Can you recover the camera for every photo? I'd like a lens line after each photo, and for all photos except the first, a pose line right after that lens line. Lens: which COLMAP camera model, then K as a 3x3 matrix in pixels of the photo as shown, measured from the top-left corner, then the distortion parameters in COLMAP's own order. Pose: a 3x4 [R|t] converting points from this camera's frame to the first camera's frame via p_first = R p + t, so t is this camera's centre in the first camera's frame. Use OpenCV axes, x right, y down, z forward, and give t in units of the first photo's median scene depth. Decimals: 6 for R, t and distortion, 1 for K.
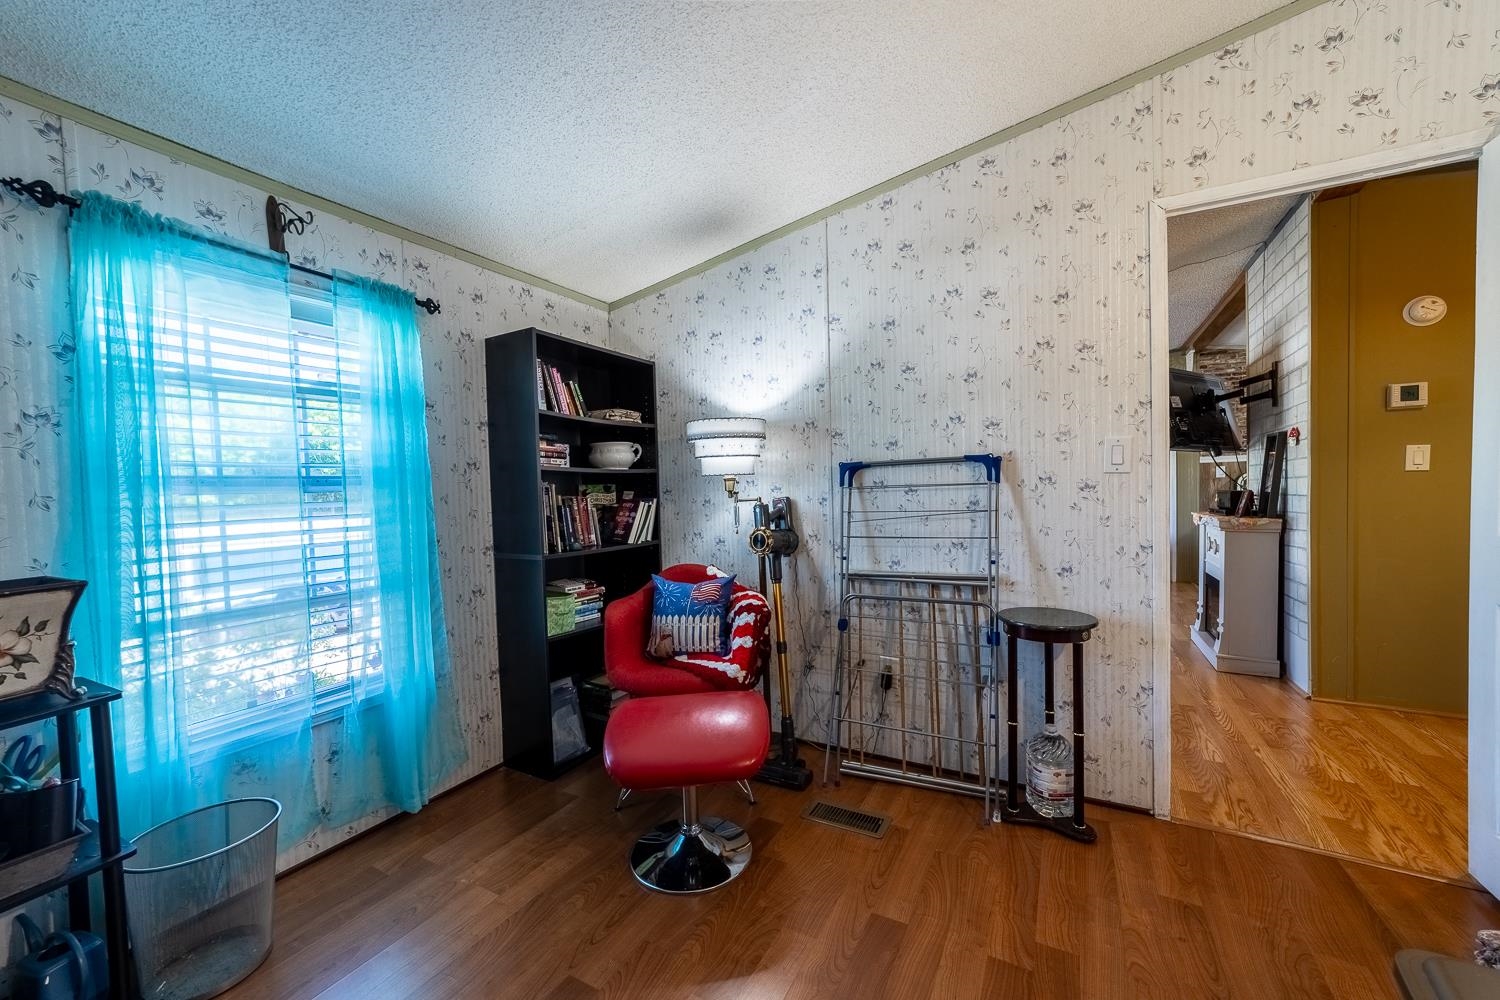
lens RADIAL K [[575.0, 0, 743.4], [0, 575.0, 508.0], [0, 0, 1]] dist [-0.013483, 0.005084]
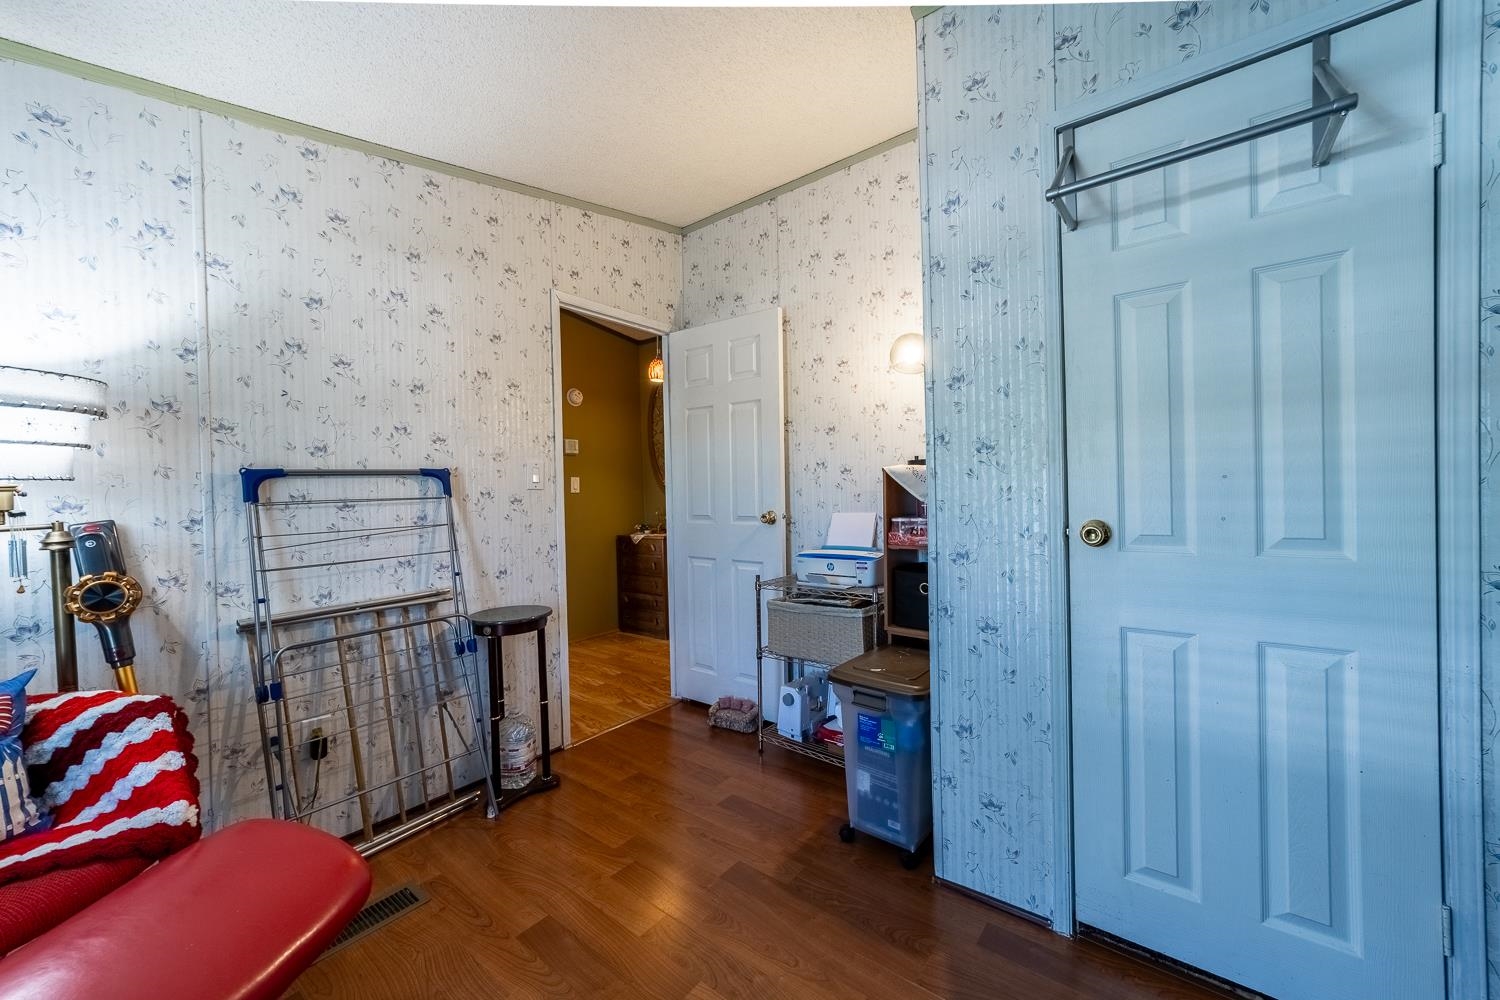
lens RADIAL K [[575.0, 0, 753.3], [0, 575.0, 501.2], [0, 0, 1]] dist [-0.013483, 0.005084]
pose [[0.151314, 0.002189, 0.988483, -0.455835], [0.053695, 0.998503, -0.010431, 0.003157], [-0.987026, 0.054655, 0.150970, 0.287298]]
